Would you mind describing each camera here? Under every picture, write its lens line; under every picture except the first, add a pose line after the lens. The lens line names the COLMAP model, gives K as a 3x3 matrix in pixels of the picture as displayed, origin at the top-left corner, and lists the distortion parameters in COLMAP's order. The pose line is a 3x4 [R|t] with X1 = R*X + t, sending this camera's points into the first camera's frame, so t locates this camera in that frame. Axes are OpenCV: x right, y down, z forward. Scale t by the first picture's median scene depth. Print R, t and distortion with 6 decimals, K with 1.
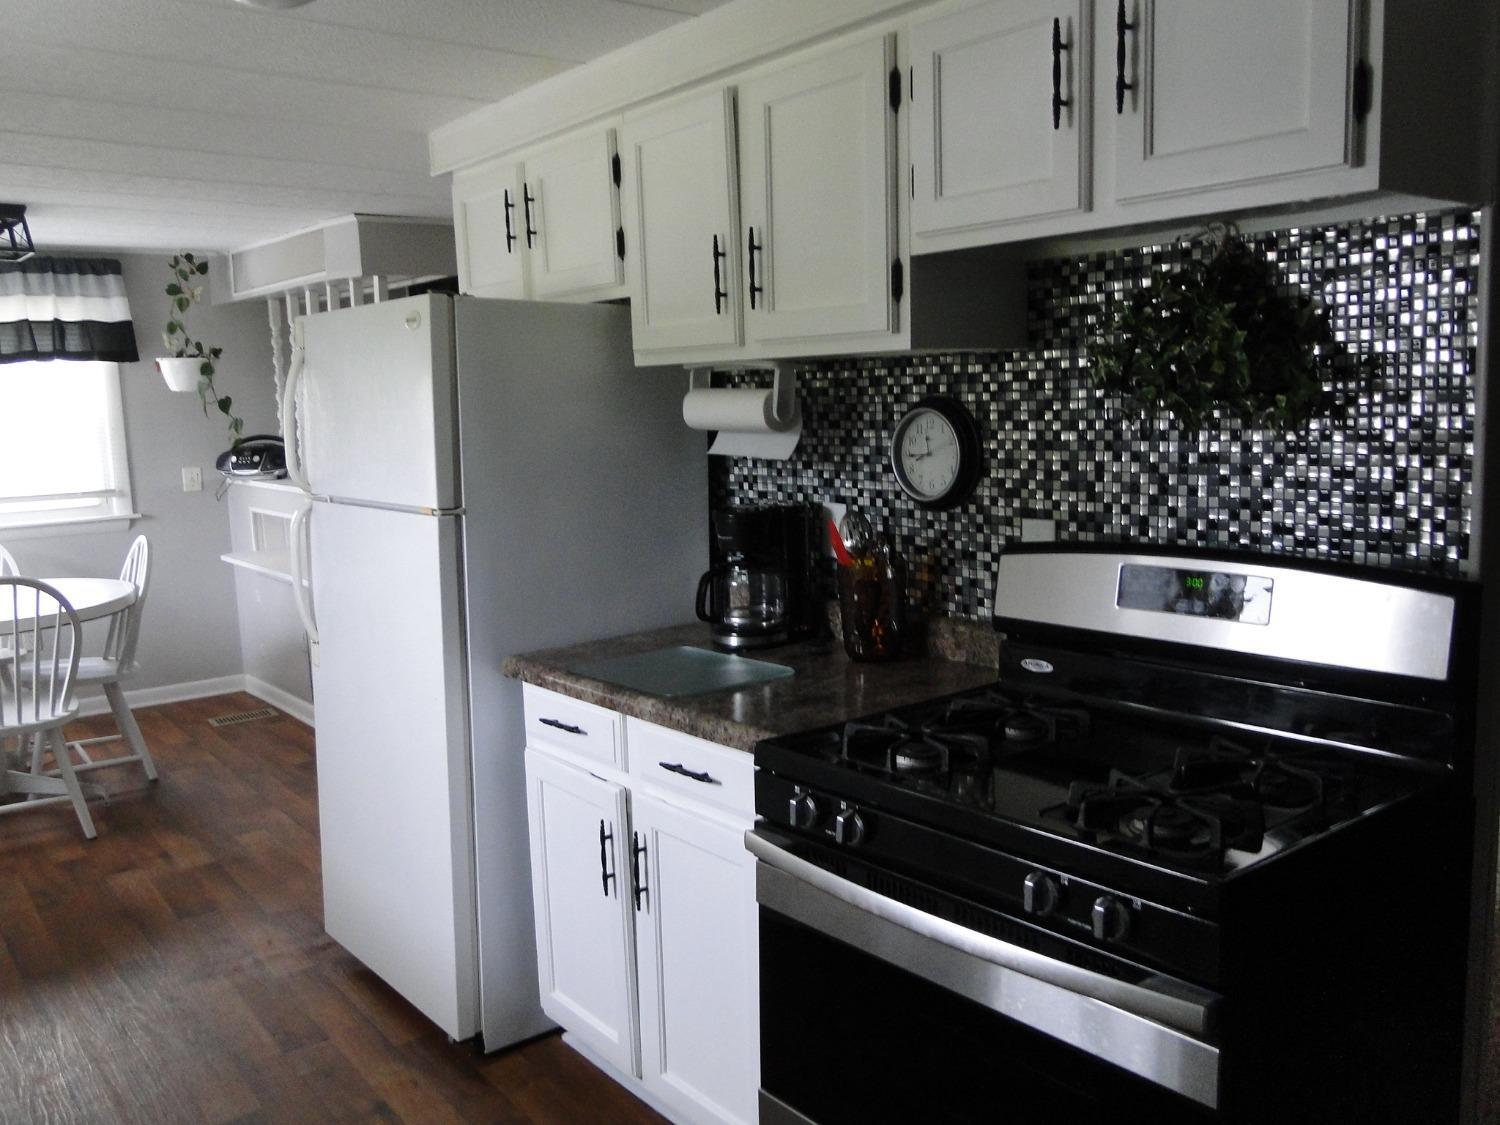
lens RADIAL K [[1246.8, 0, 750.0], [0, 1246.8, 562.5], [0, 0, 1]] dist [-0.007664, -0.008760]
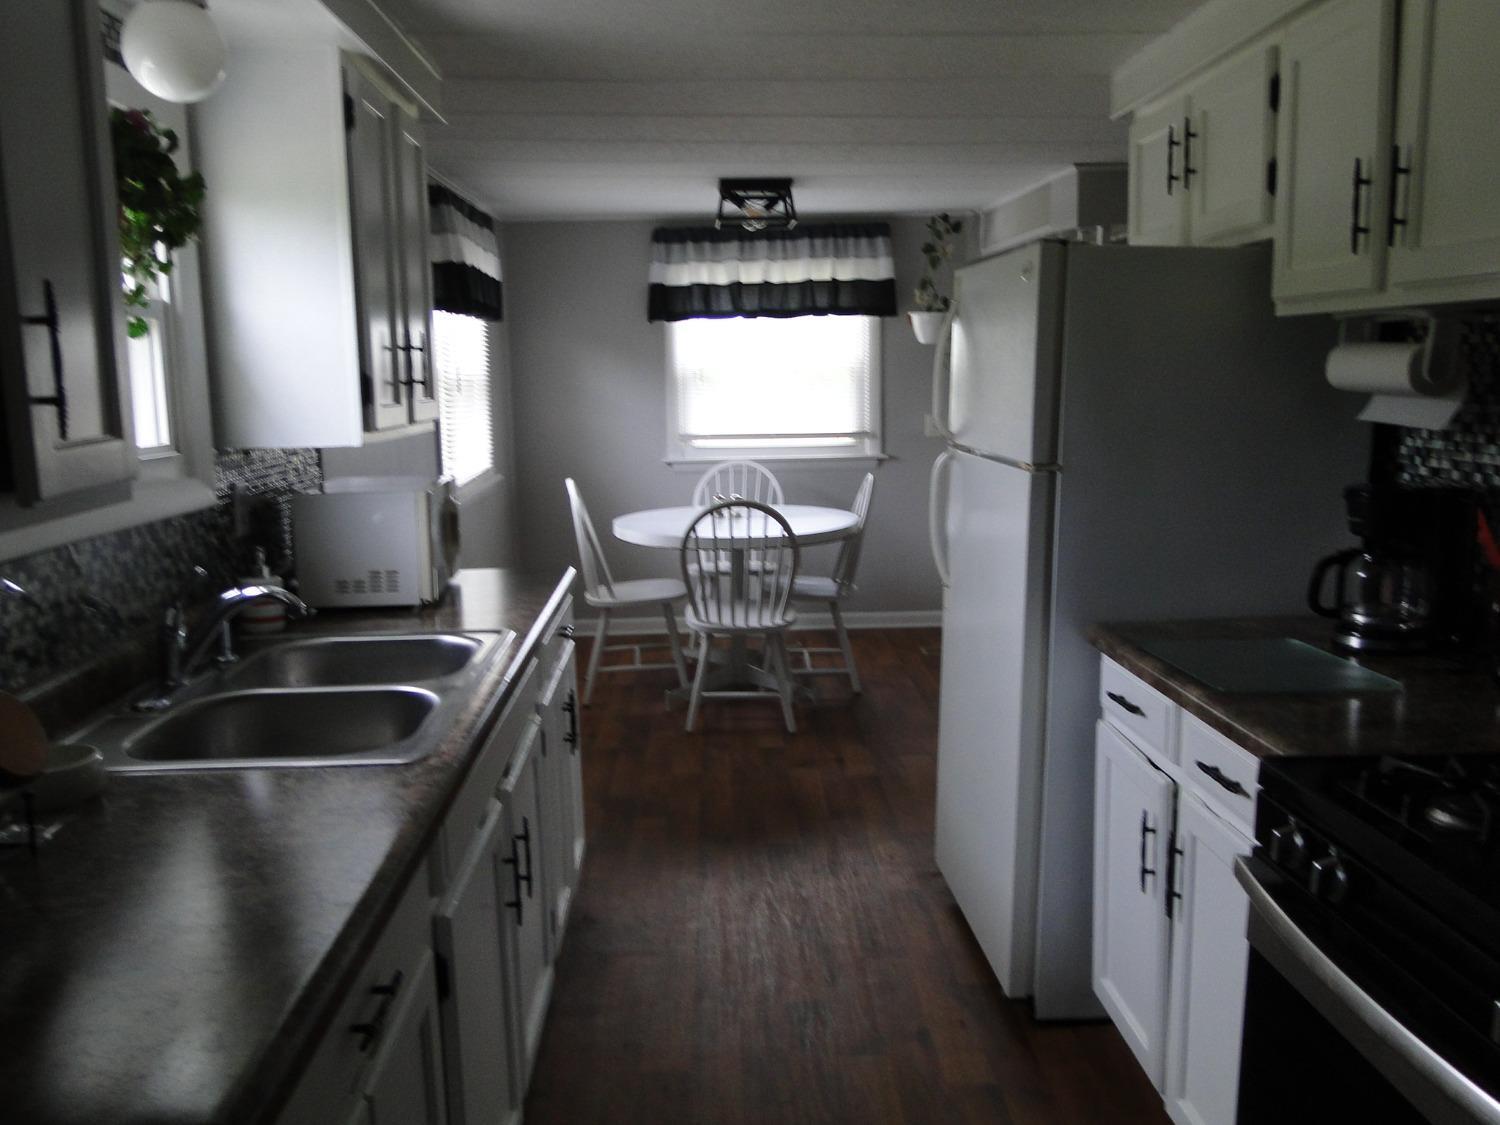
lens RADIAL K [[1246.8, 0, 750.0], [0, 1246.8, 562.5], [0, 0, 1]] dist [-0.007664, -0.008760]
pose [[0.797528, 0.108794, -0.593391, 0.141244], [-0.087454, 0.994064, 0.064715, -0.008422], [0.596909, 0.000282, 0.802309, 0.067096]]
